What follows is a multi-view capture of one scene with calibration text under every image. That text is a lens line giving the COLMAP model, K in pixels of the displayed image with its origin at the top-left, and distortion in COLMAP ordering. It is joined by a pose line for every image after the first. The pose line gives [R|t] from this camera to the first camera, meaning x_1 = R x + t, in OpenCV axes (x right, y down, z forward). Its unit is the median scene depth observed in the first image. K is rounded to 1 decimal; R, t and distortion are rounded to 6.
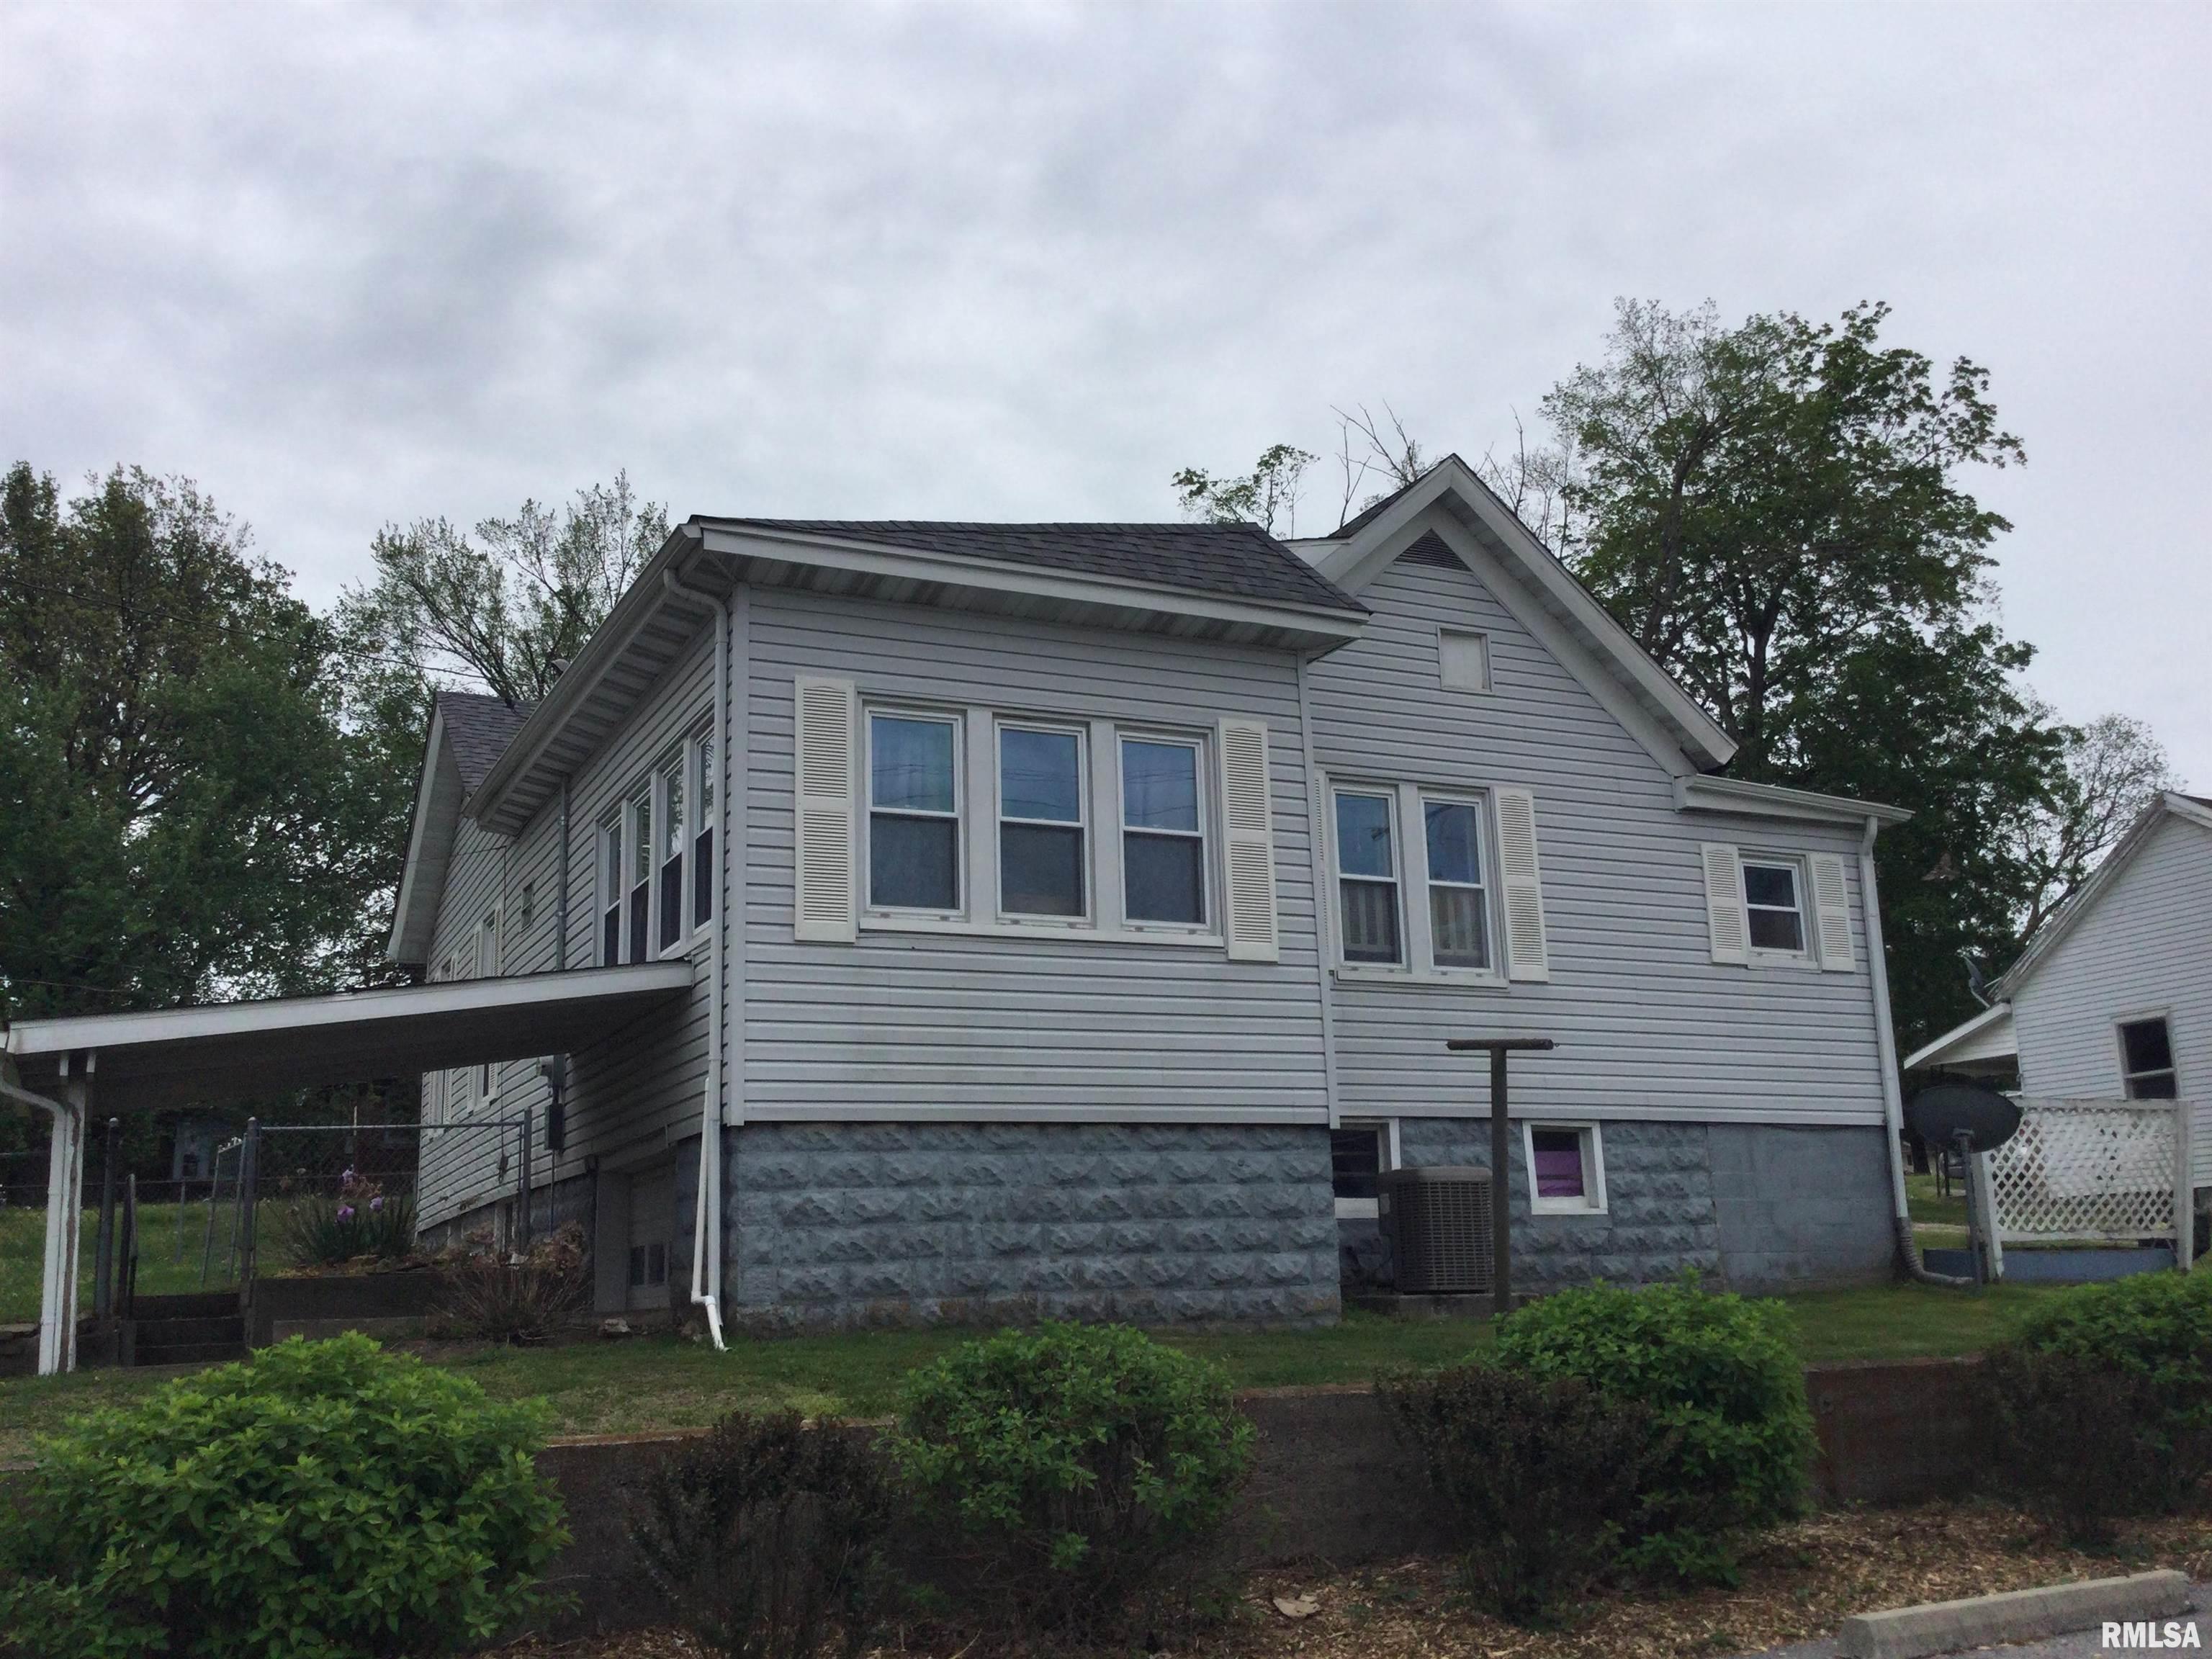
lens RADIAL K [[2030.9, 0, 1067.3], [0, 2030.9, 830.9], [0, 0, 1]] dist [0.058733, -0.008366]
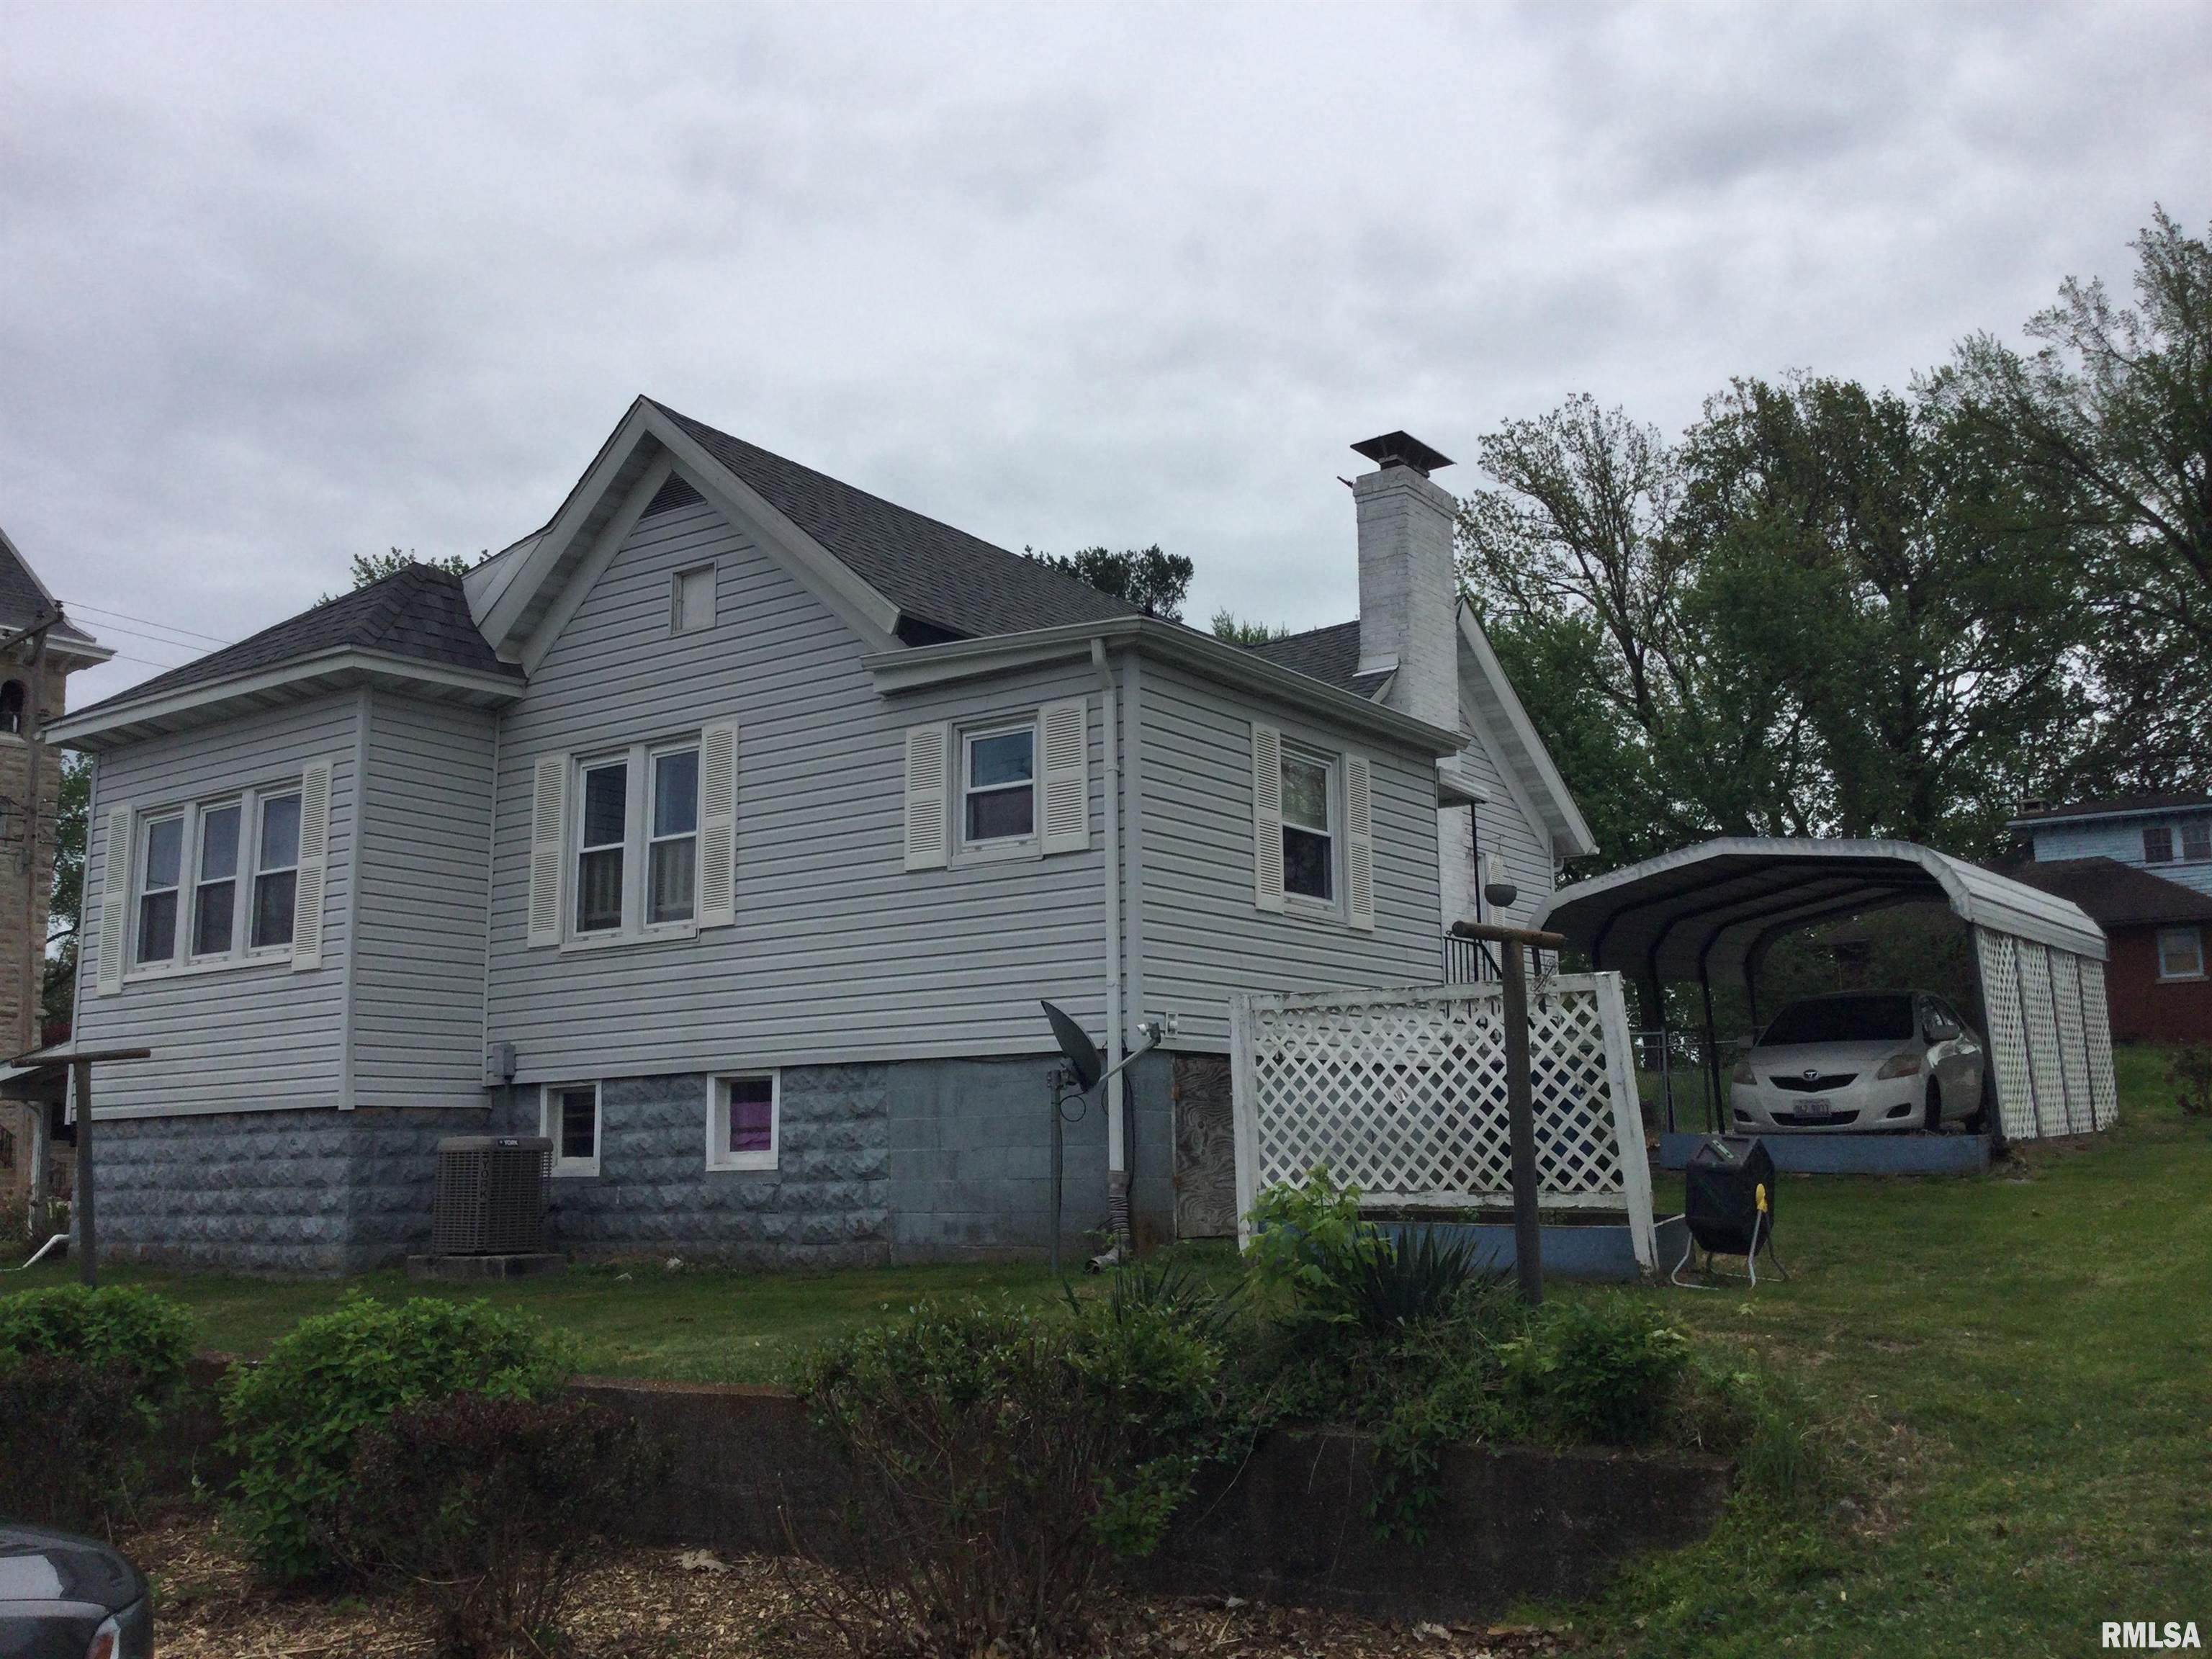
lens RADIAL K [[1963.0, 0, 1106.0], [0, 1963.0, 829.5], [0, 0, 1]] dist [0.128155, -0.279041]
pose [[0.488096, -0.125850, -0.863669, 1.138677], [0.196487, 0.979992, -0.031757, 0.095911], [0.850385, -0.154200, 0.503058, 0.709704]]
